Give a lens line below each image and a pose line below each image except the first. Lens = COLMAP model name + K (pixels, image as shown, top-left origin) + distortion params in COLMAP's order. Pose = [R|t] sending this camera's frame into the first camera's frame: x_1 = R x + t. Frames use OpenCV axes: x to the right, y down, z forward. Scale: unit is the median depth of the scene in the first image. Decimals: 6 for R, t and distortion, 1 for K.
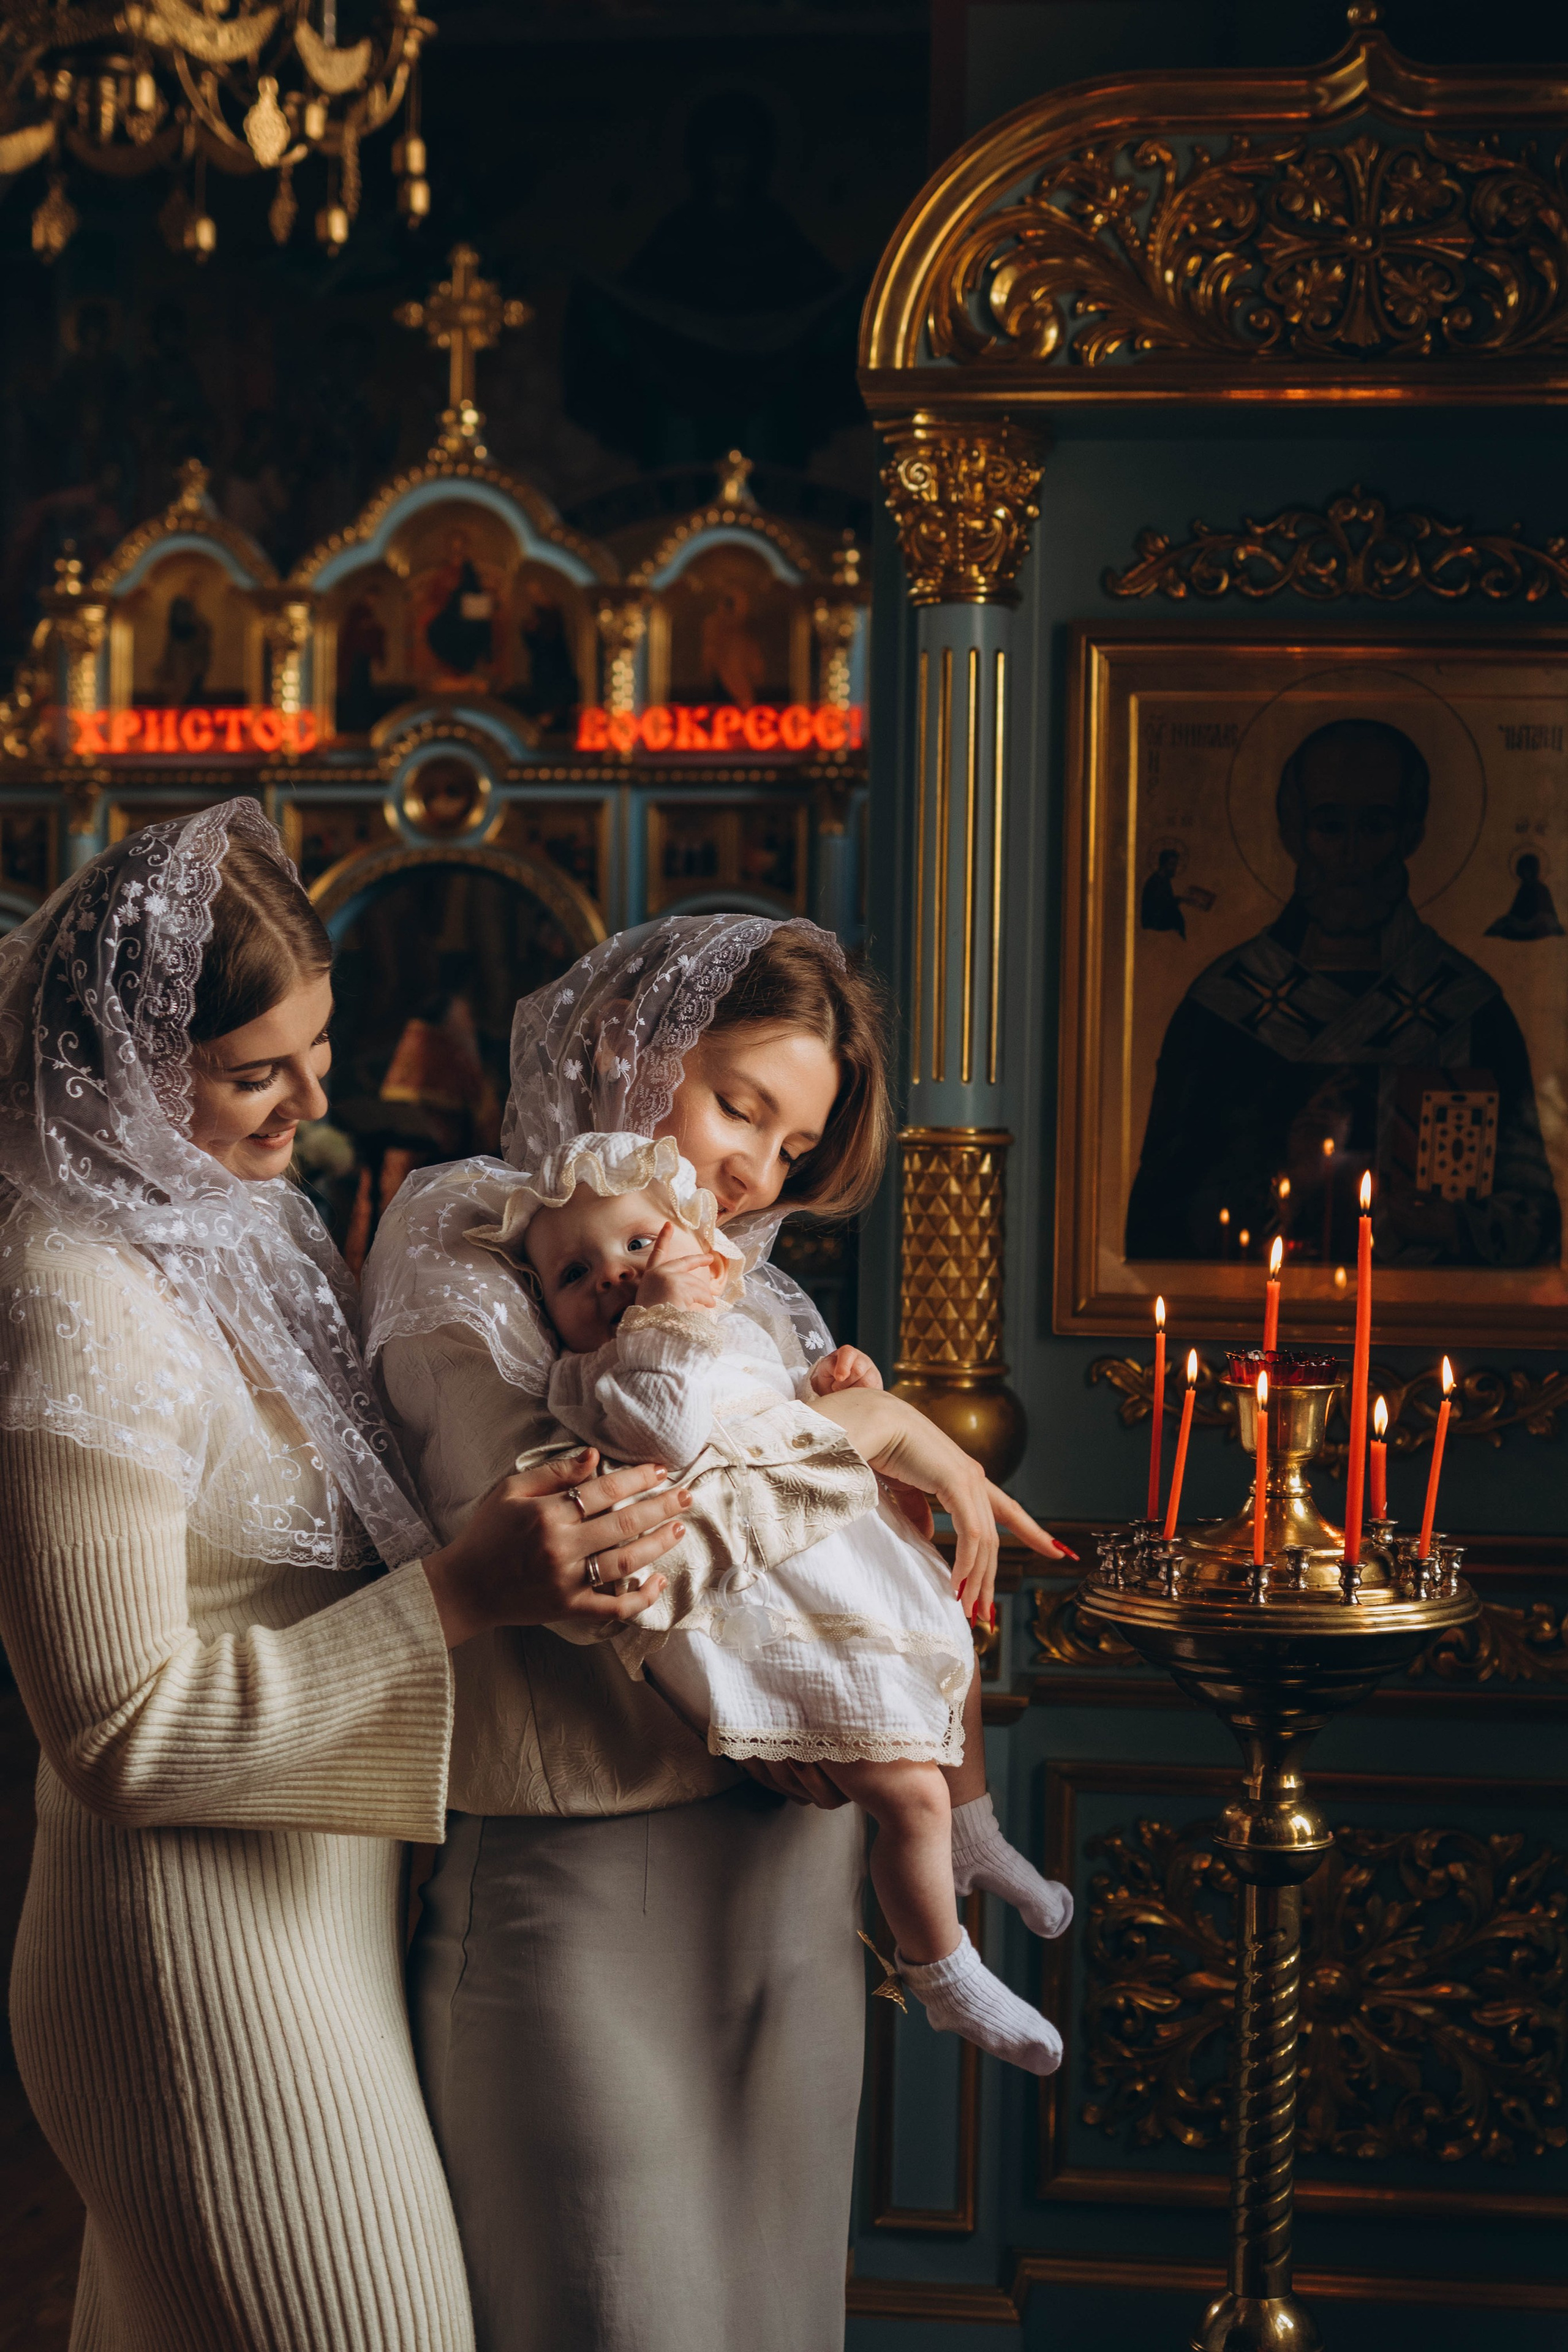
lens RADIAL K [[3656.0, 0, 784.0], [0, 3656.0, 1176.0], [0, 0, 1]] dist [-0.065128, 0.036056]
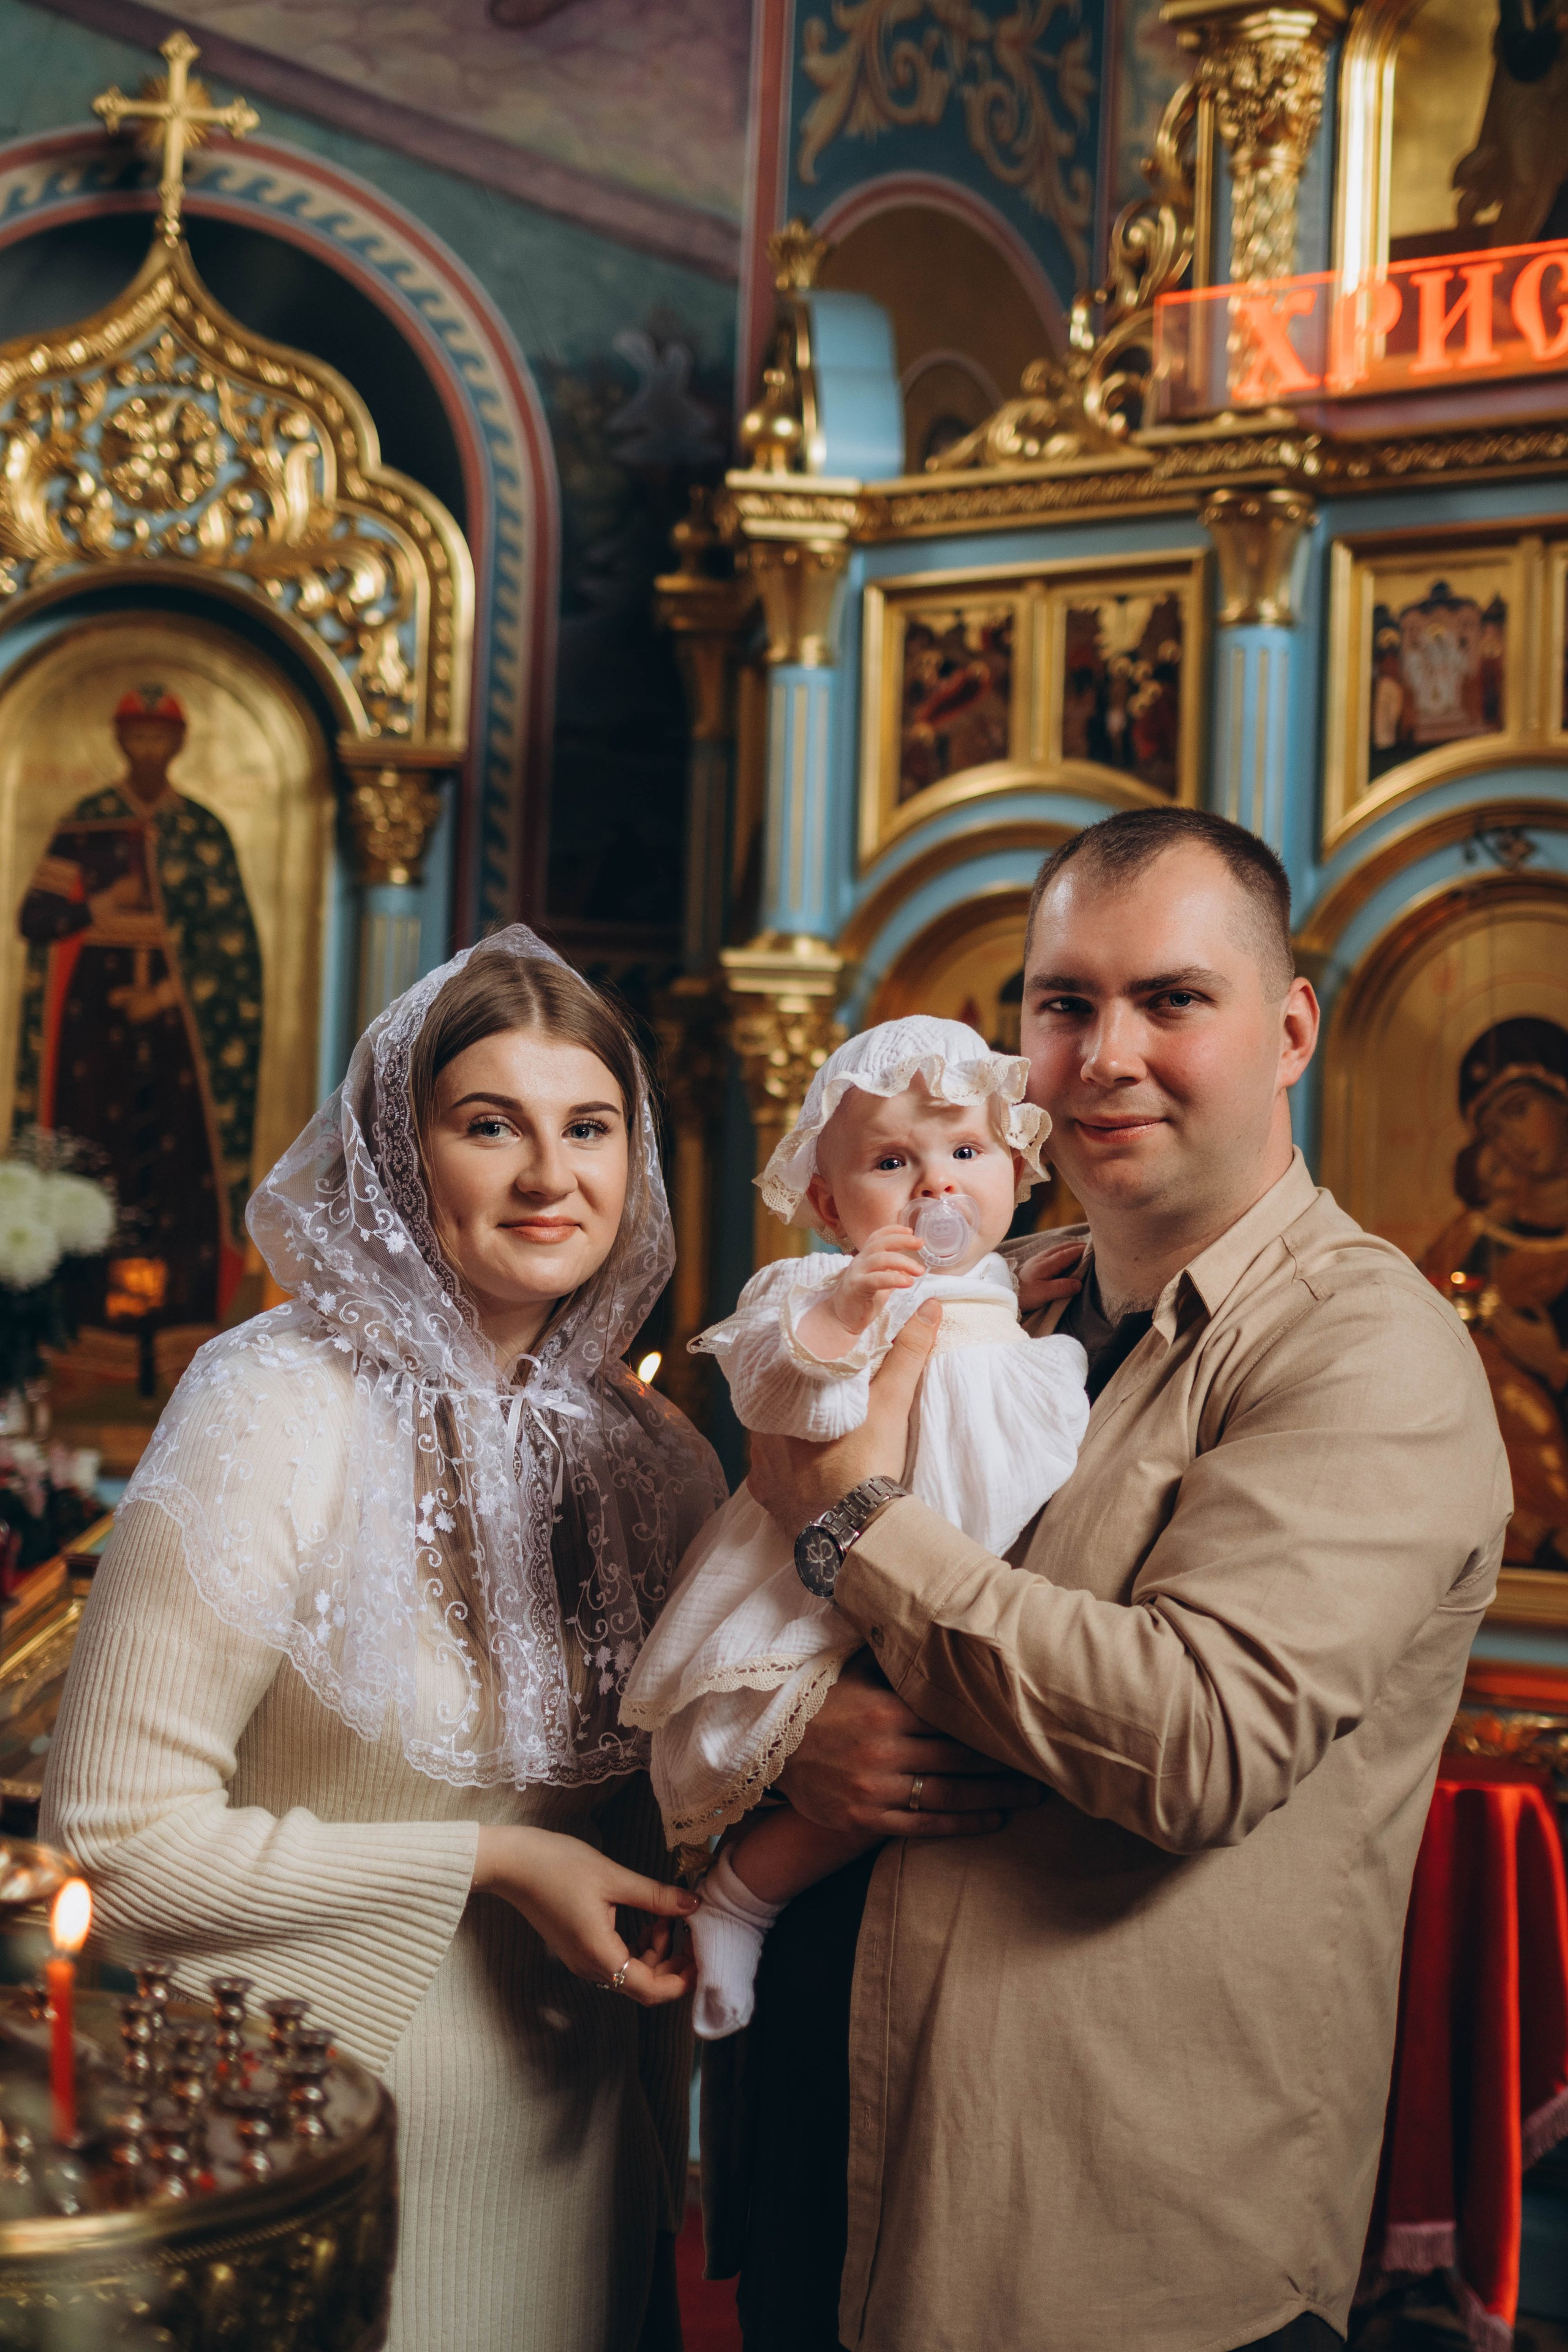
lens RADIAL K [[3656.0, 0, 784.0], [0, 3656.0, 1176.0], [0, 0, 1]] dist [-0.065128, 0.036056]
pose [[0.883556, 0.011113, -0.468194, -0.062899], [-0.034997, 0.998490, -0.042345, -0.021397], [0.467016, 0.053799, 0.882611, 0.674693]]
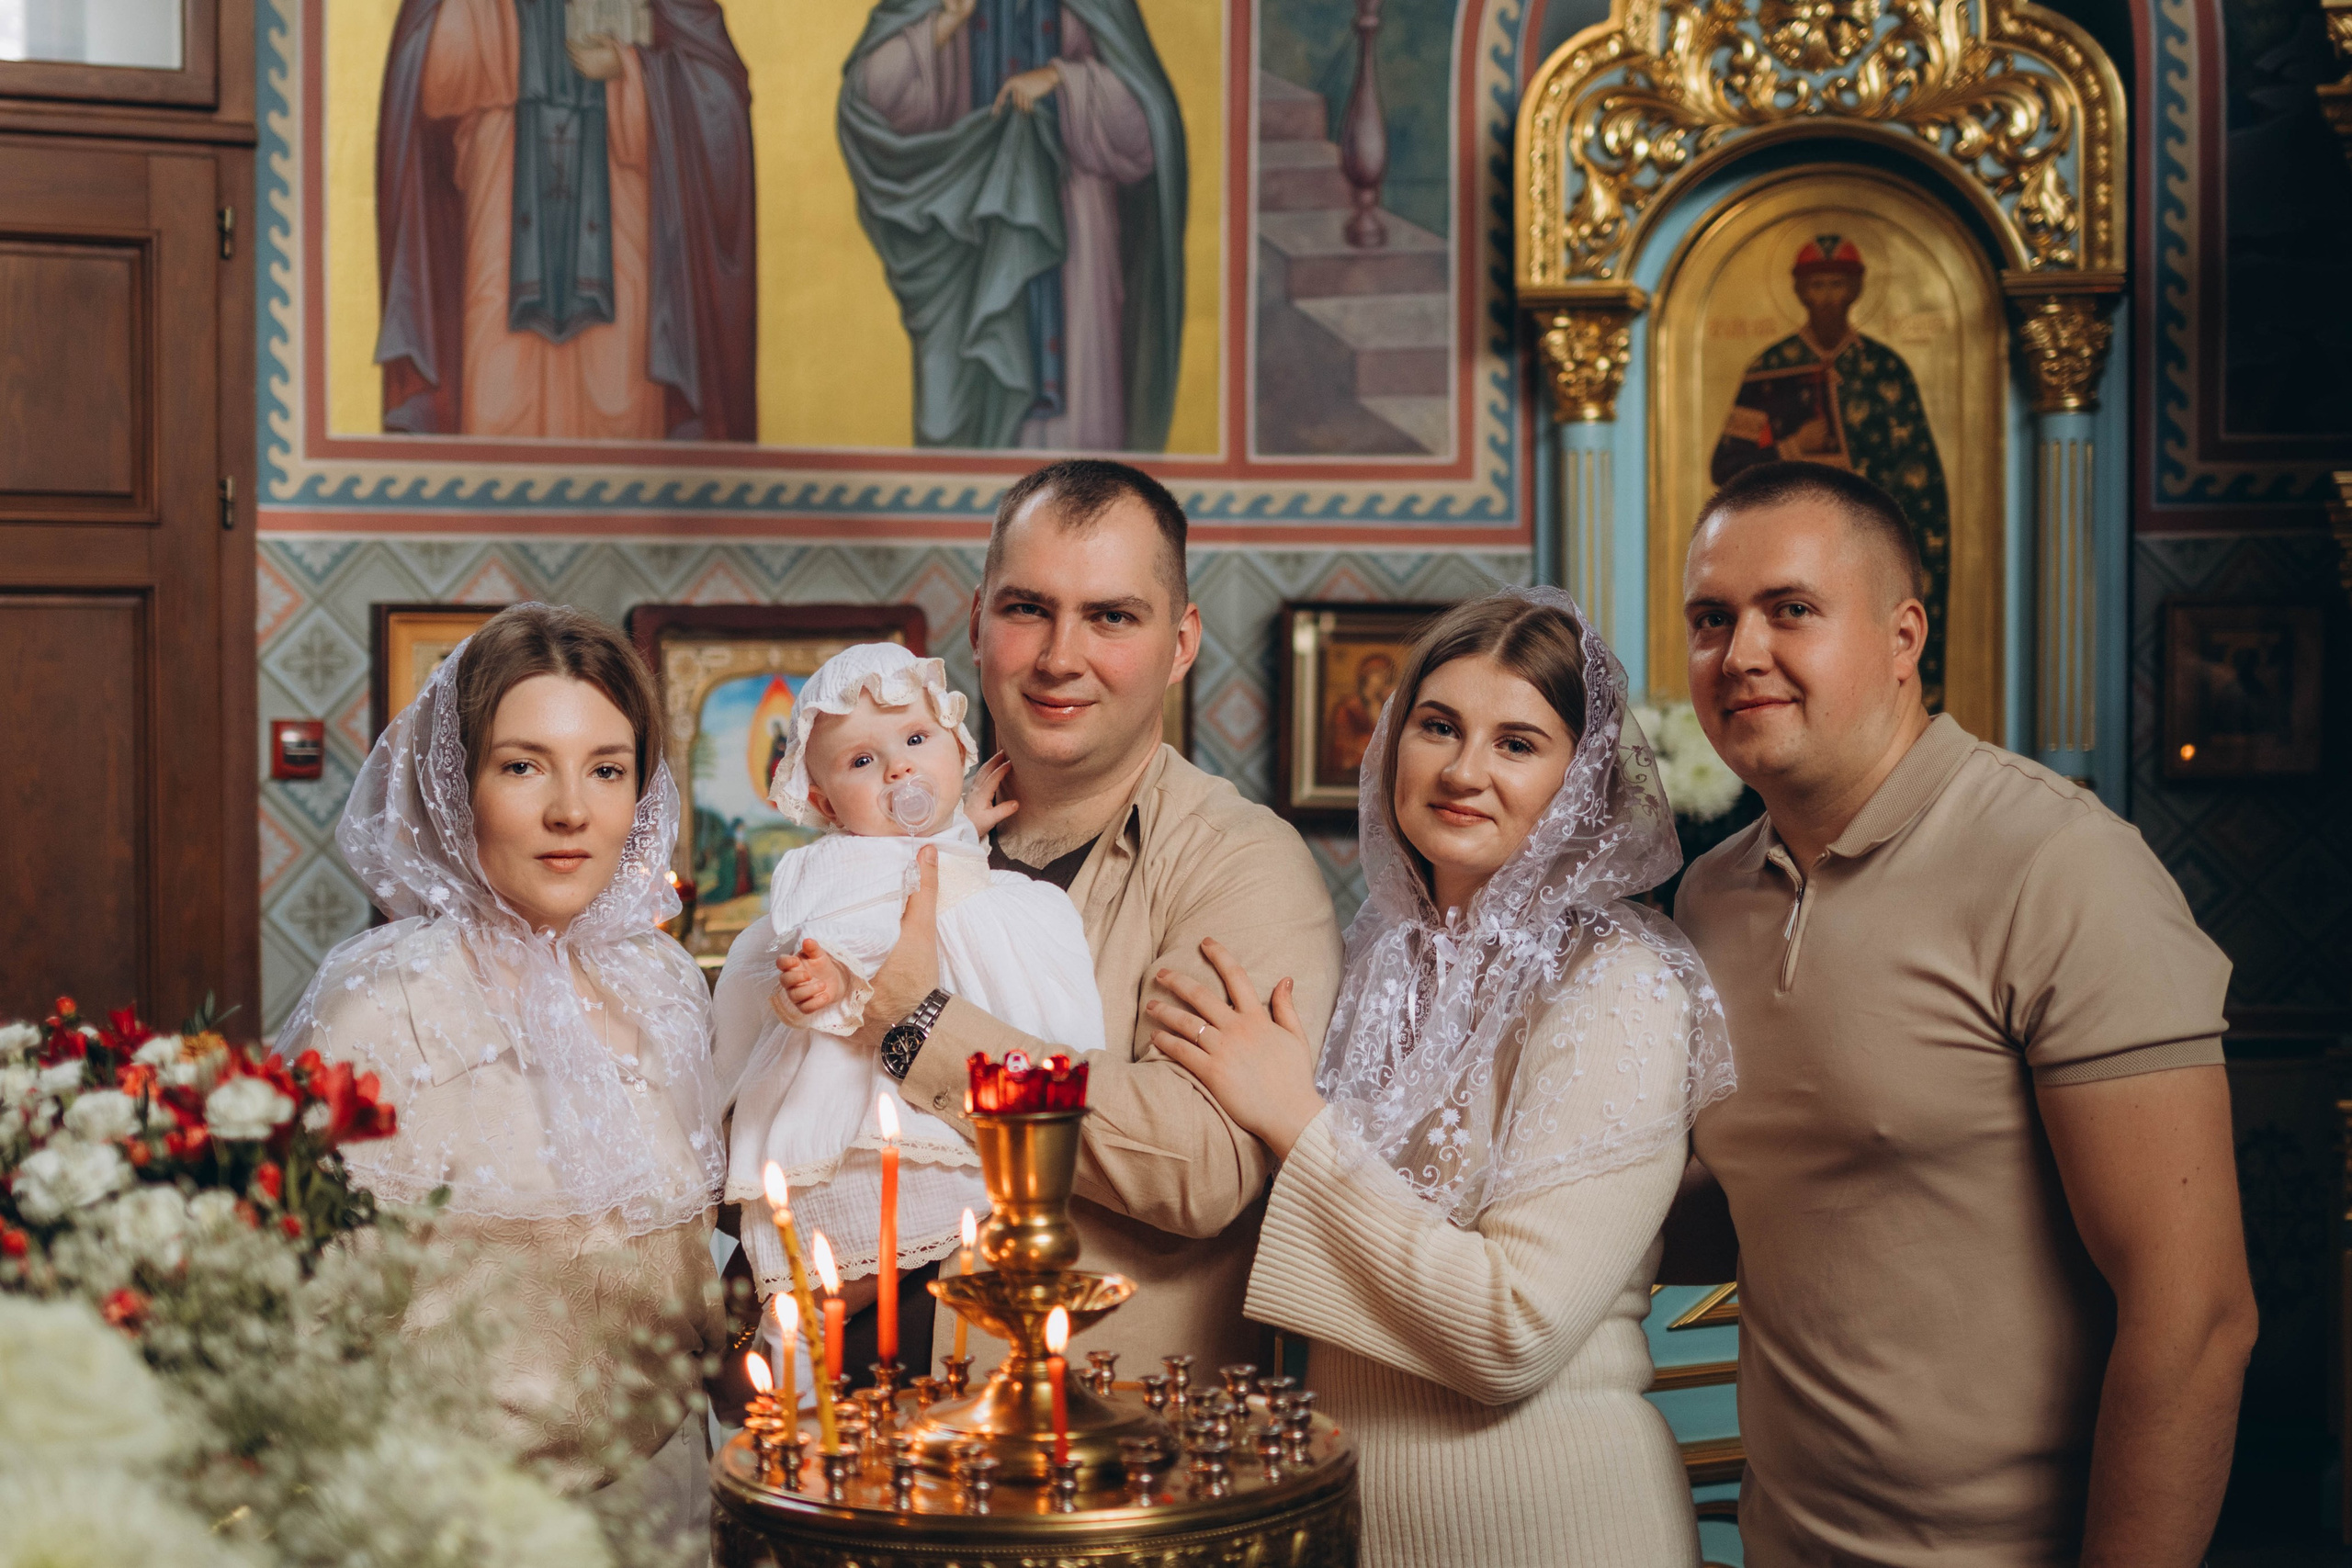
lens RADIAL K [[3953.0, 0, 1139.5], [0, 3953.0, 780.2], [0, 0, 1]] dist [-0.066603, 0.037069]
pose [[0.600468, 0.003748, -0.799640, 0.013578], [-0.007588, 0.999971, -0.001011, -0.027440], [0.799613, 0.006674, 0.600479, 0.657401]]
